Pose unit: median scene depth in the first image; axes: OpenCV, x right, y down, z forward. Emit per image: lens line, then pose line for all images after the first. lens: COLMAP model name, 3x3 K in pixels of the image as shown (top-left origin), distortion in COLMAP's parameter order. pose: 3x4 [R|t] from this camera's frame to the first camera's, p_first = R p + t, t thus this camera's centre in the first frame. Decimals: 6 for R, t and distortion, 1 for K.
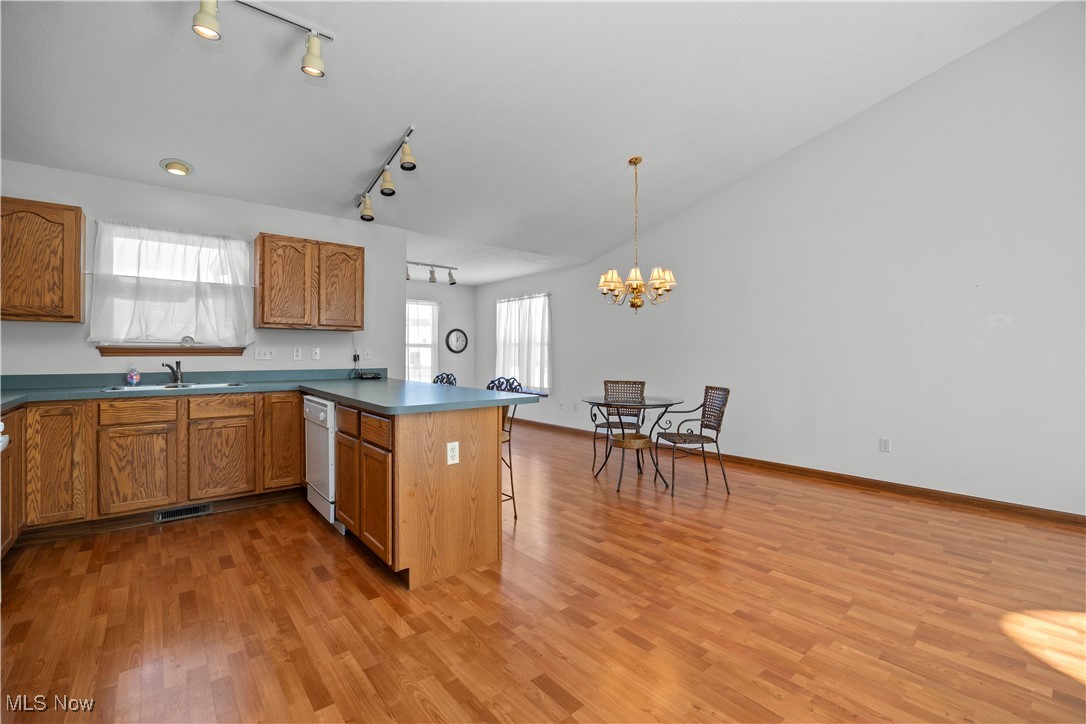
lens RADIAL K [[467.0, 0, 535.5], [0, 467.0, 353.3], [0, 0, 1]] dist [-0.009183, -0.000945]
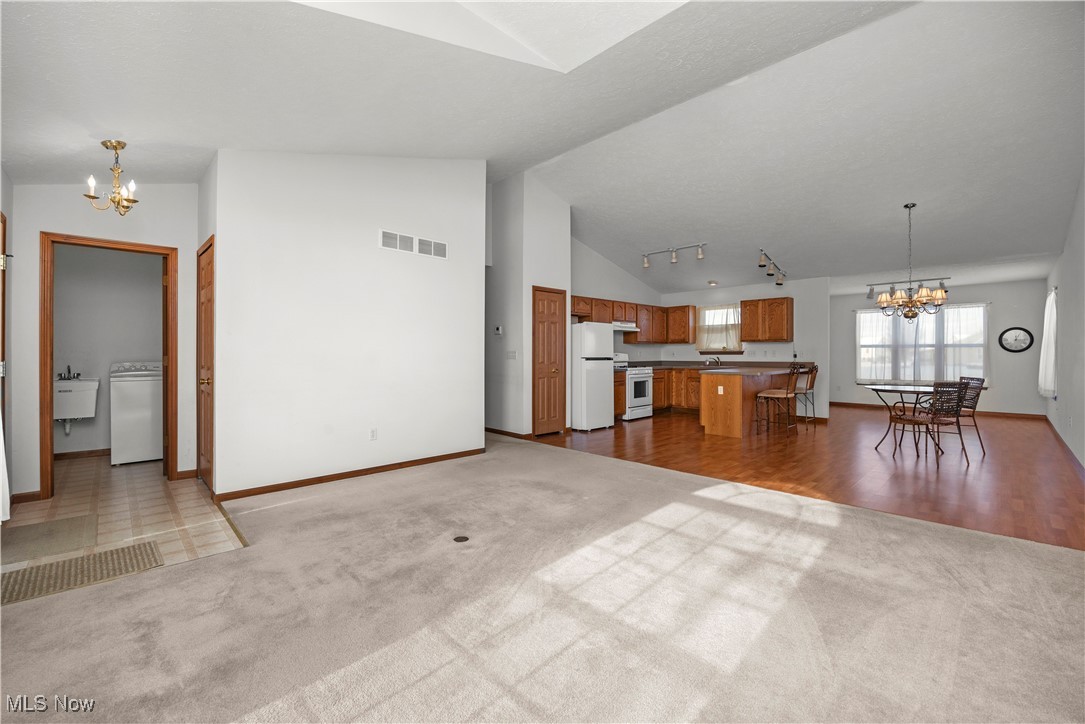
lens RADIAL K [[448.4, 0, 557.4], [0, 448.4, 348.4], [0, 0, 1]] dist [-0.009580, -0.000552]
pose [[0.118310, -0.012224, -0.992901, 1.510183], [0.003500, 0.999923, -0.011894, -0.002737], [0.992970, -0.002068, 0.118344, -0.168285]]
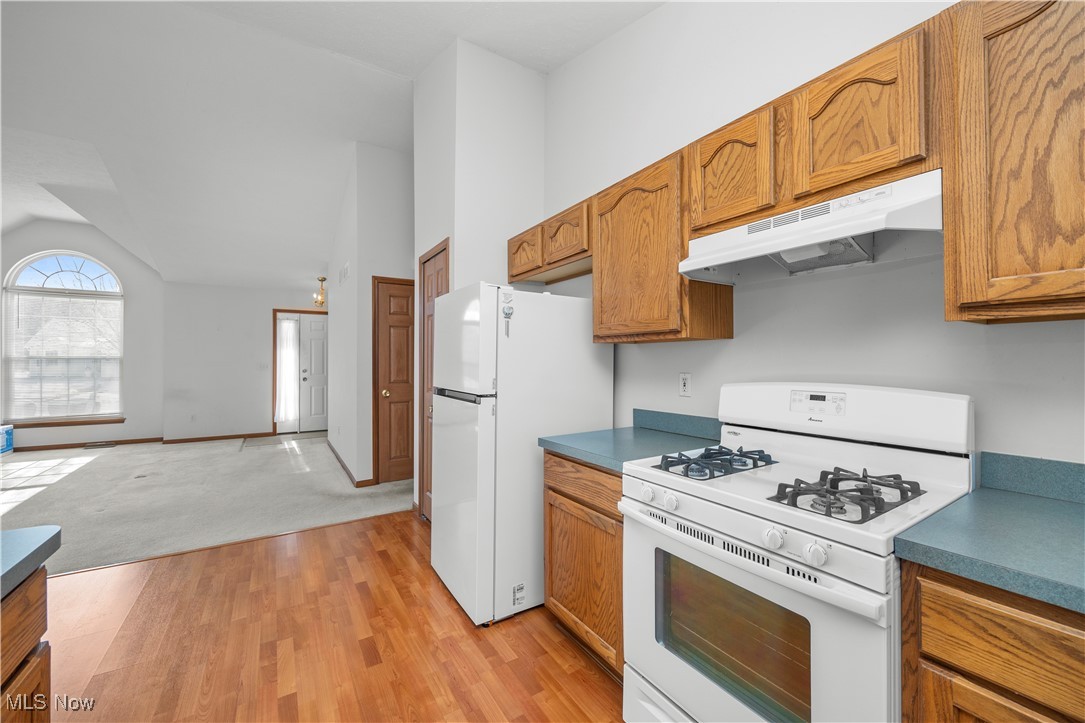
lens RADIAL K [[430.0, 0, 551.4], [0, 430.0, 363.3], [0, 0, 1]] dist [0.020367, -0.004210]
pose [[-0.994487, -0.001191, 0.104851, -0.505685], [-0.000957, 0.999997, 0.002281, -0.028106], [-0.104853, 0.002168, -0.994485, 0.817588]]
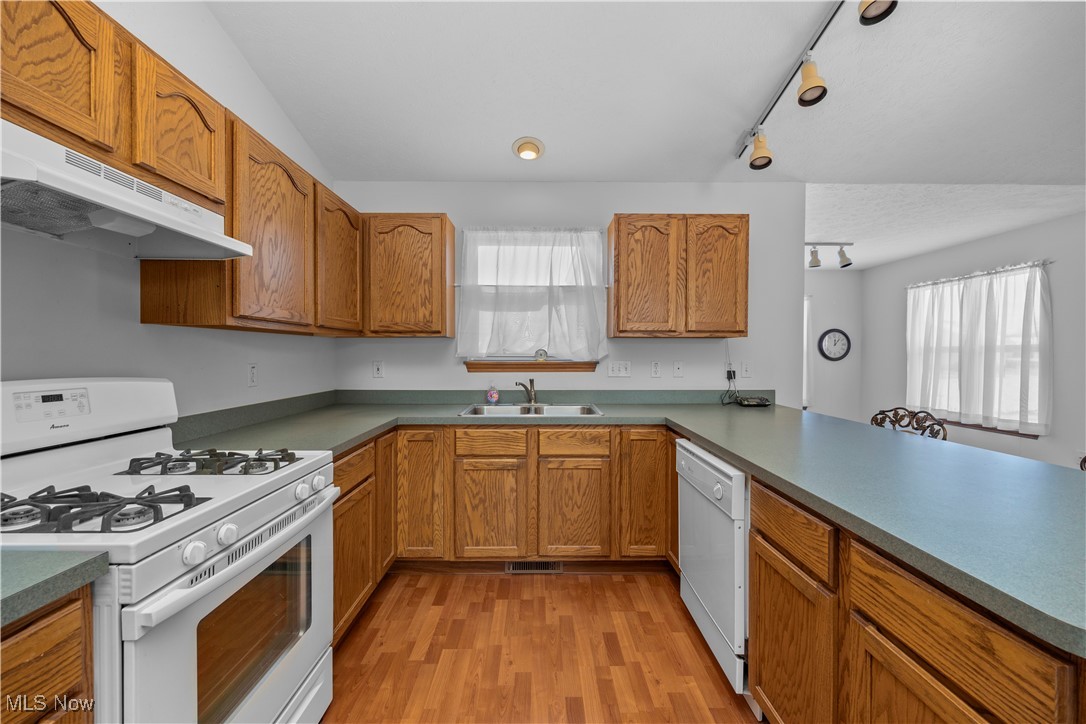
lens RADIAL K [[430.4, 0, 542.6], [0, 430.4, 361.3], [0, 0, 1]] dist [0.020367, -0.004210]
pose [[0.780417, 0.008003, -0.625208, -0.238443], [0.001363, 0.999894, 0.014499, -0.026005], [0.625258, -0.012167, 0.780323, 0.366646]]
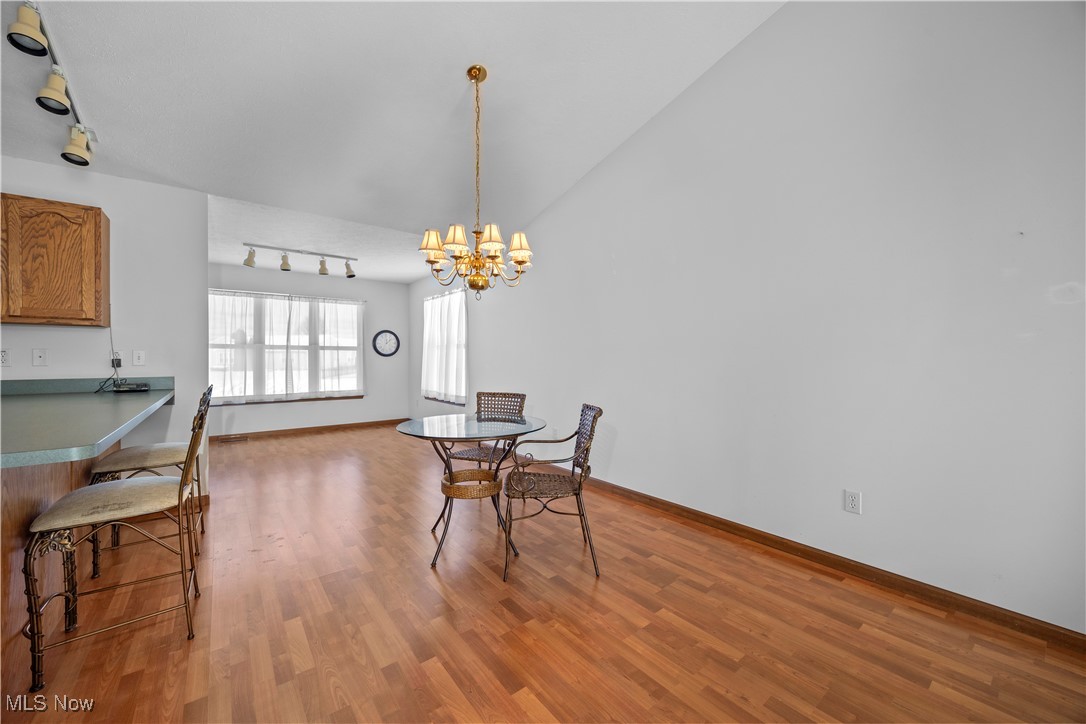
lens RADIAL K [[430.4, 0, 525.7], [0, 430.4, 358.4], [0, 0, 1]] dist [0.020367, -0.004210]
pose [[0.999161, -0.002722, -0.040864, 0.349090], [0.002863, 0.999990, 0.003394, 0.001700], [0.040854, -0.003508, 0.999159, 0.415366]]
